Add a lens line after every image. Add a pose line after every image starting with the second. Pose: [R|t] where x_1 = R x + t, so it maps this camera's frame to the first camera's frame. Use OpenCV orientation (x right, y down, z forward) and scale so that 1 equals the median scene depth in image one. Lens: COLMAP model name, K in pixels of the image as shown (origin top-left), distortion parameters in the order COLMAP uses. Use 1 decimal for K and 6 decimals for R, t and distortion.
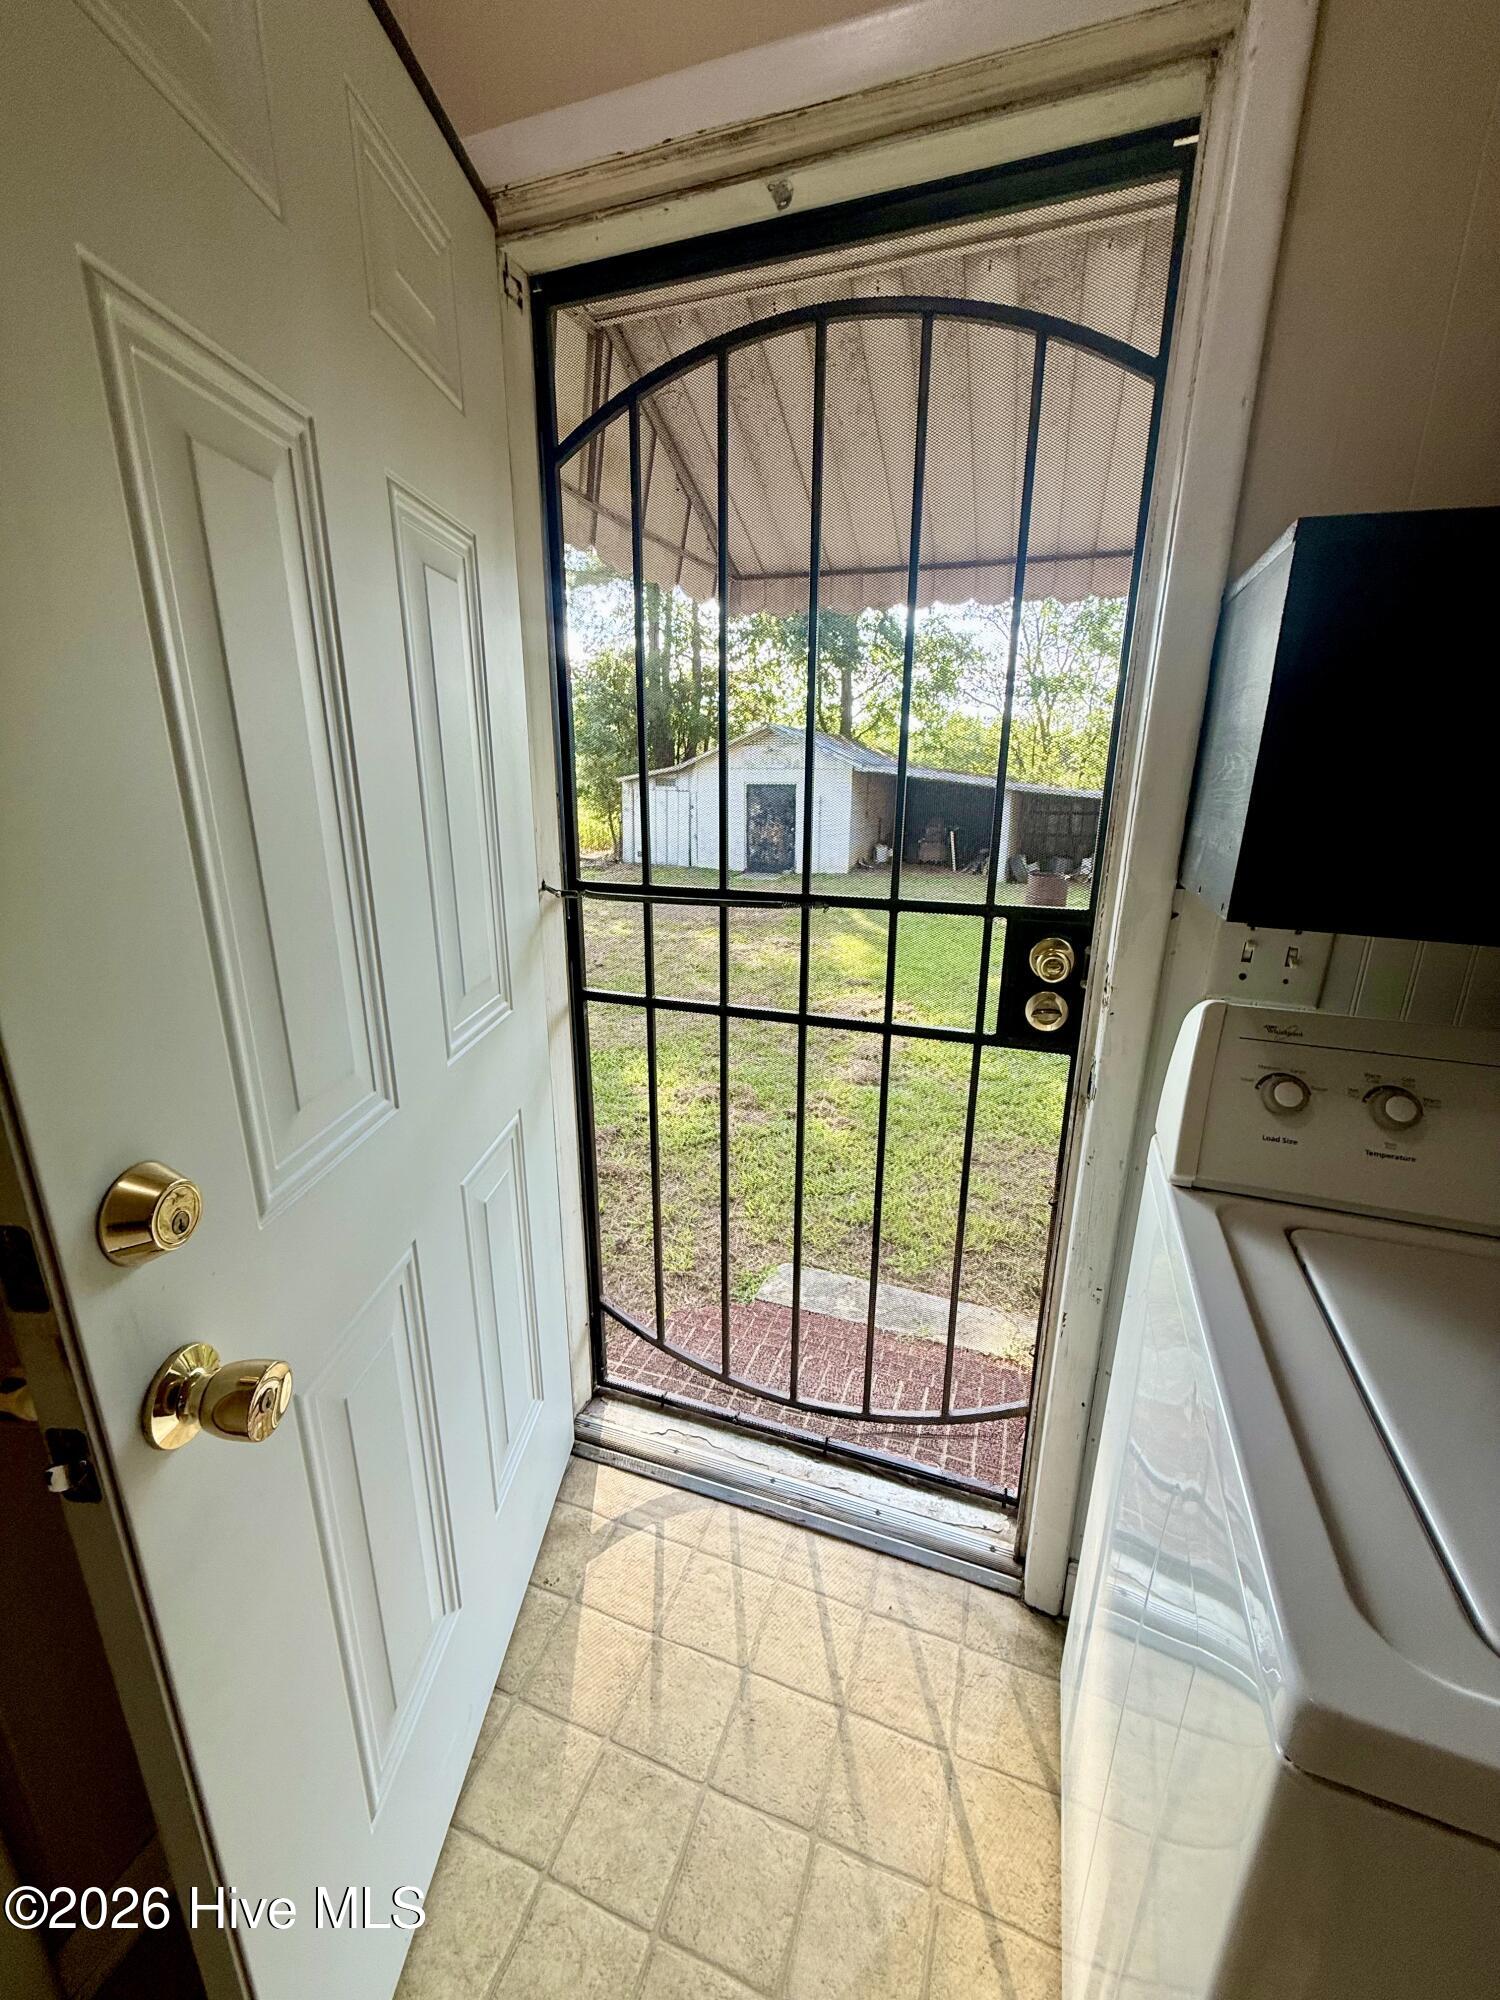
lens RADIAL K [[788.5, 0, 750.1], [0, 788.5, 993.9], [0, 0, 1]] dist [-0.011997, 0.000577]
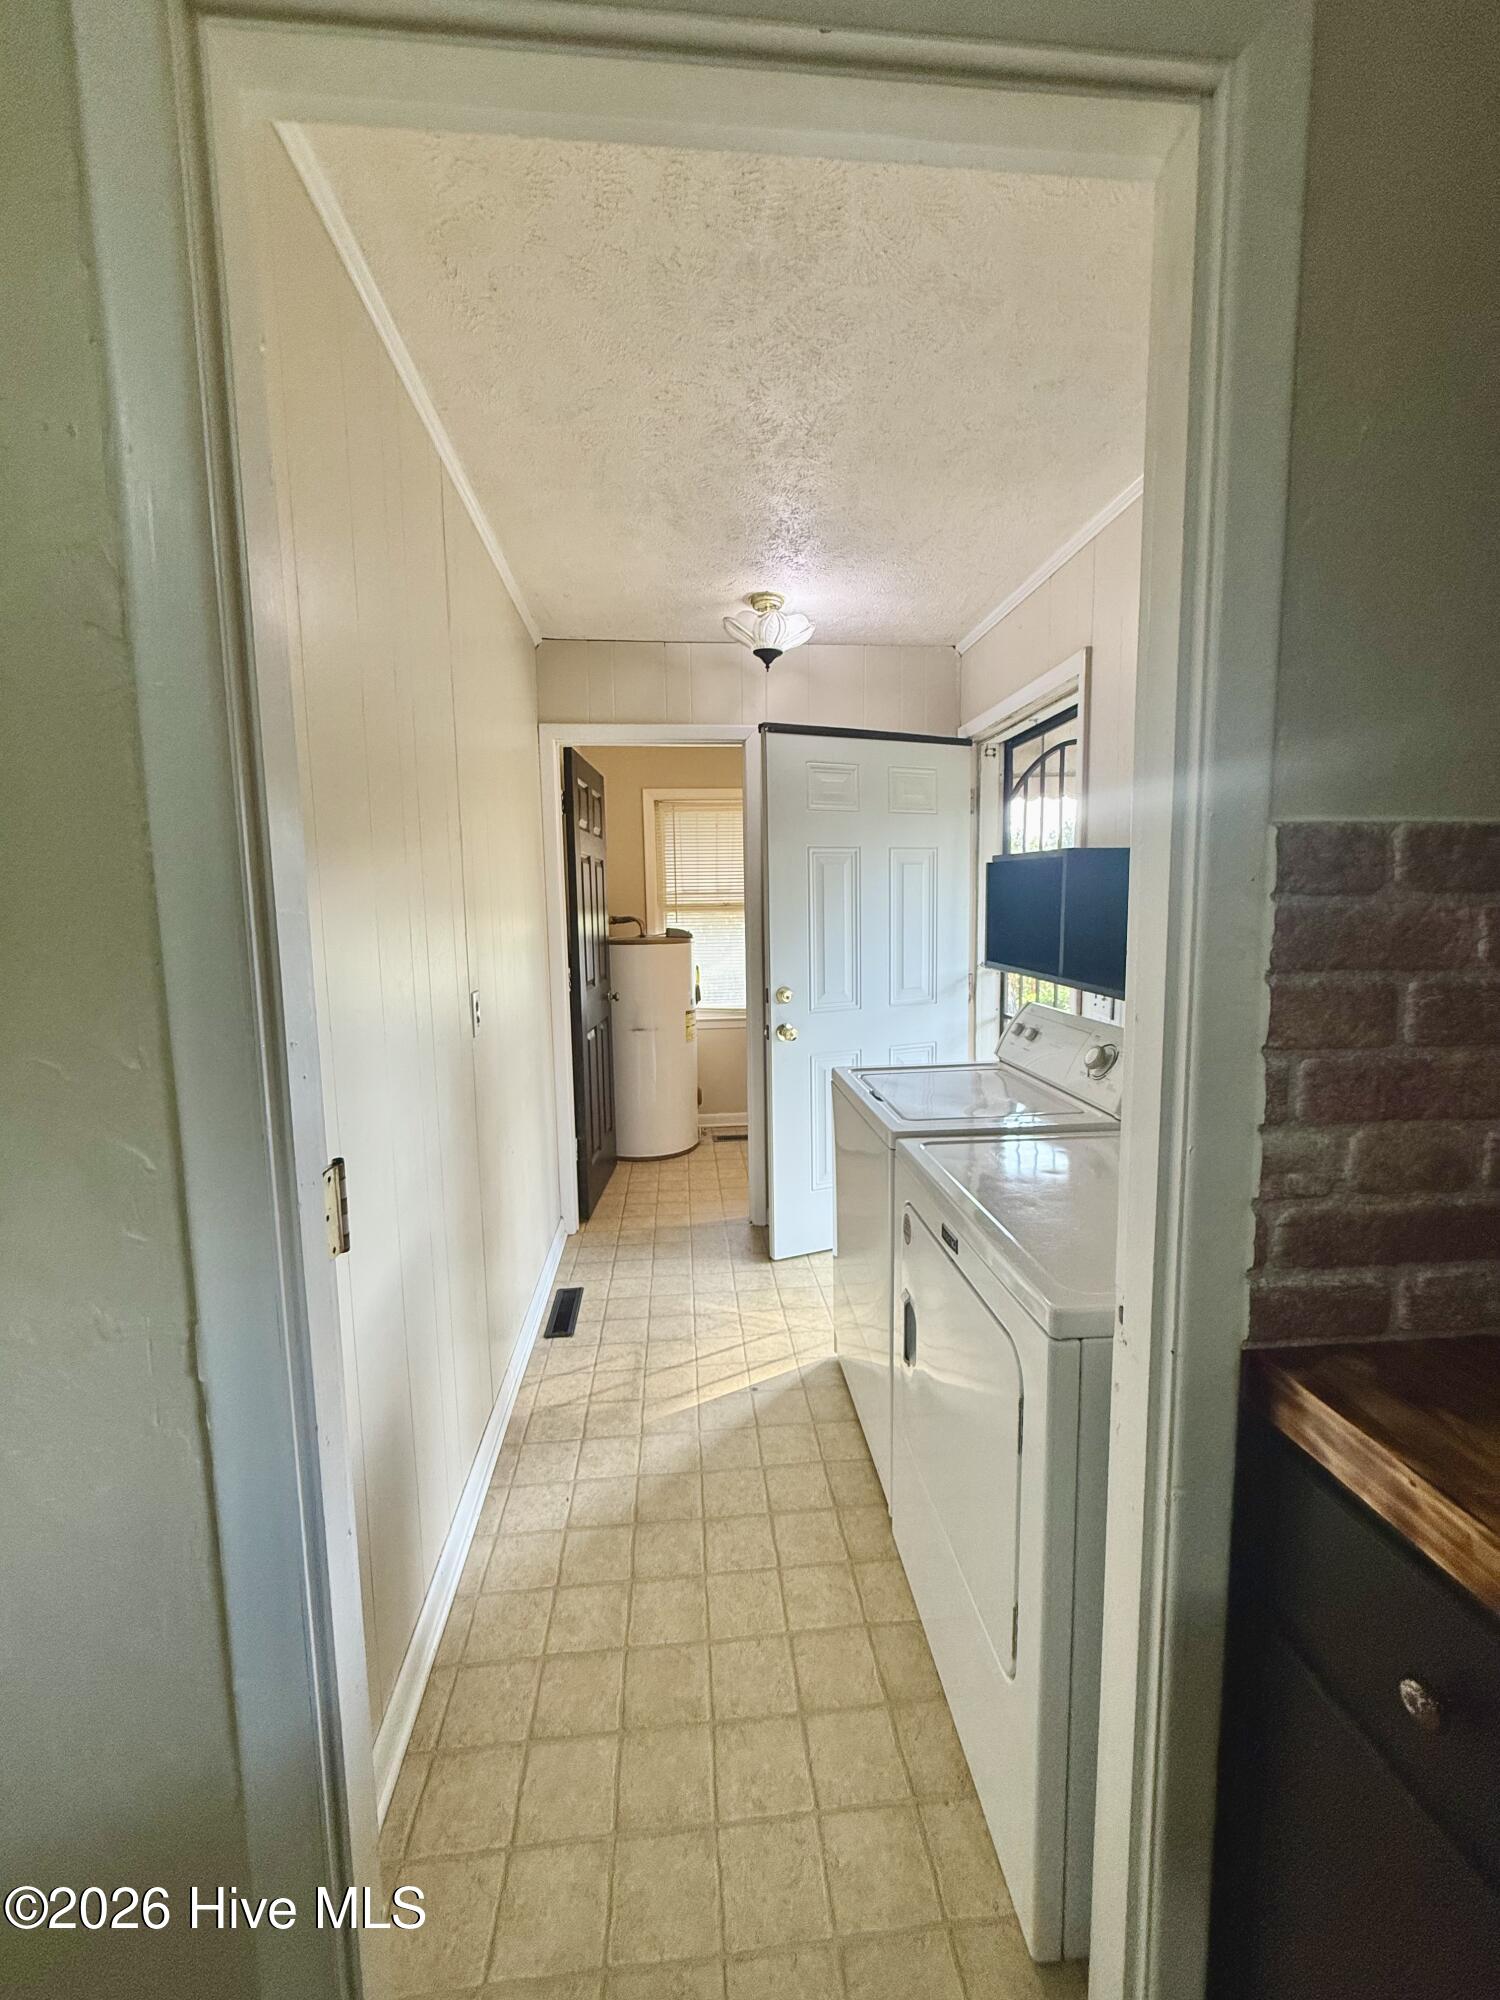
lens RADIAL K [[788.5, 0, 746.1], [0, 788.5, 999.4], [0, 0, 1]] dist [-0.011997, 0.000577]
pose [[0.425113, 0.083606, -0.901271, 1.000008], [-0.226821, 0.973794, -0.016653, 0.105391], [0.876260, 0.211506, 0.432937, -0.407889]]
